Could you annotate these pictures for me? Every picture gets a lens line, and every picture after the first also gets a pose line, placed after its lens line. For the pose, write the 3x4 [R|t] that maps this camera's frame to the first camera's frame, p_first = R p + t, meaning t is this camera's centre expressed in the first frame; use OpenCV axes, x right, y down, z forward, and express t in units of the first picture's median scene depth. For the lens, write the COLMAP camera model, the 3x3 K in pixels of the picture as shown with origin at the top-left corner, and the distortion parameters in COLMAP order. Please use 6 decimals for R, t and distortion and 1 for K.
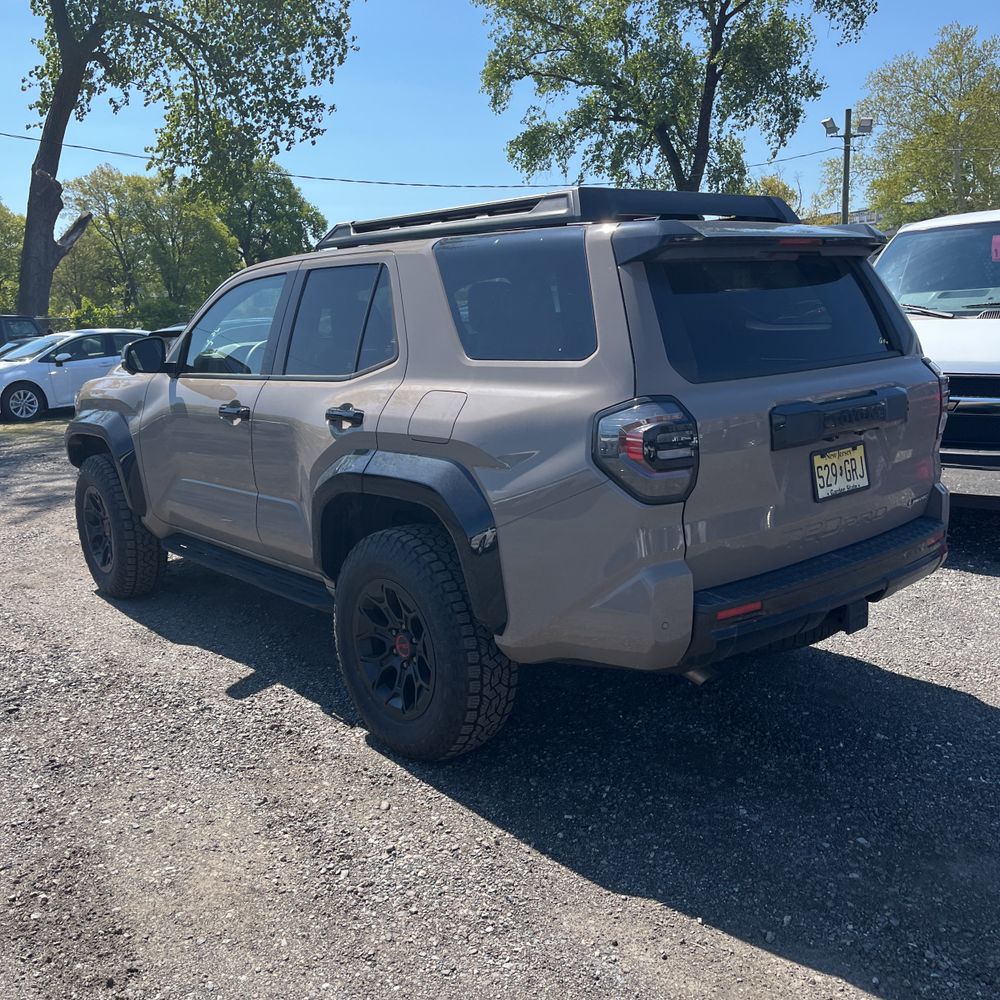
lens RADIAL K [[1010.0, 0, 500.0], [0, 1010.0, 500.0], [0, 0, 1]] dist [0.032326, 0.006167]
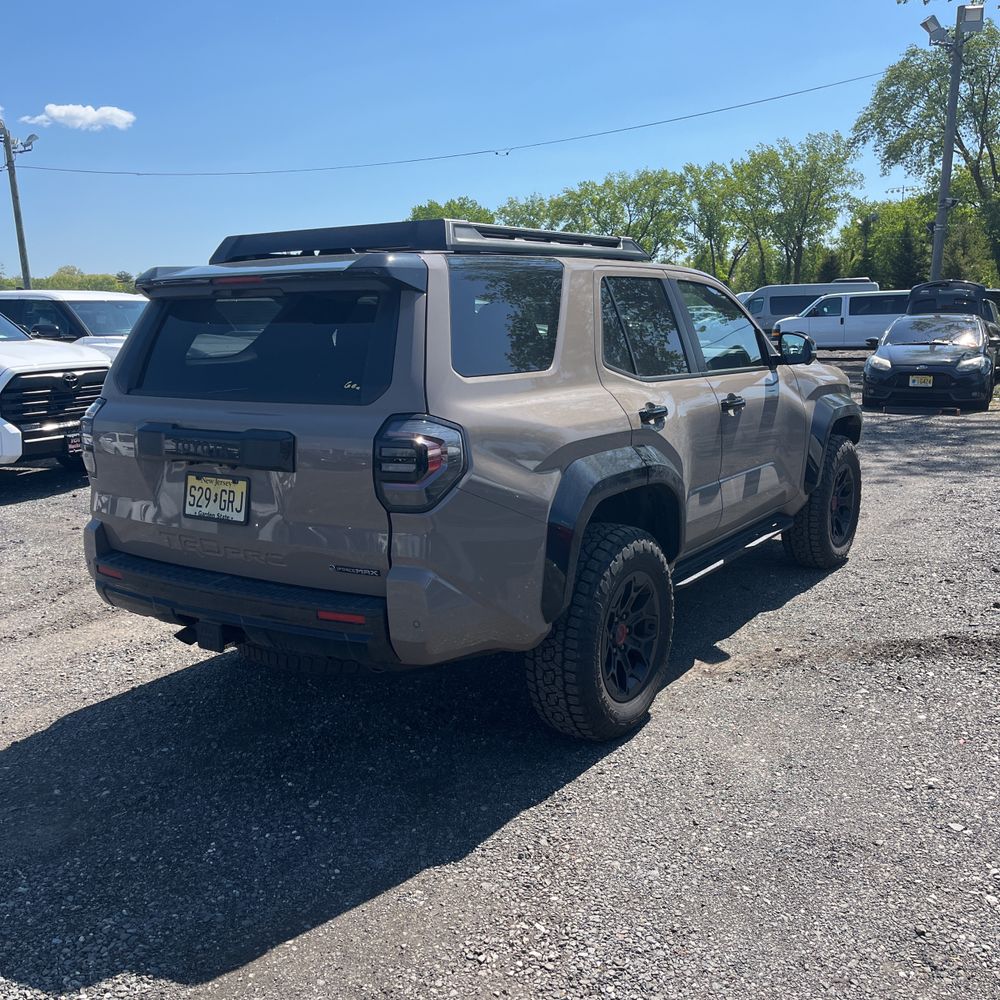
lens RADIAL K [[1011.1, 0, 485.8], [0, 1011.1, 493.0], [0, 0, 1]] dist [0.036914, -0.005061]
pose [[0.251878, 0.199526, -0.946967, 0.153499], [-0.173845, 0.971927, 0.158545, -0.027278], [0.952017, 0.124691, 0.279493, 0.105743]]
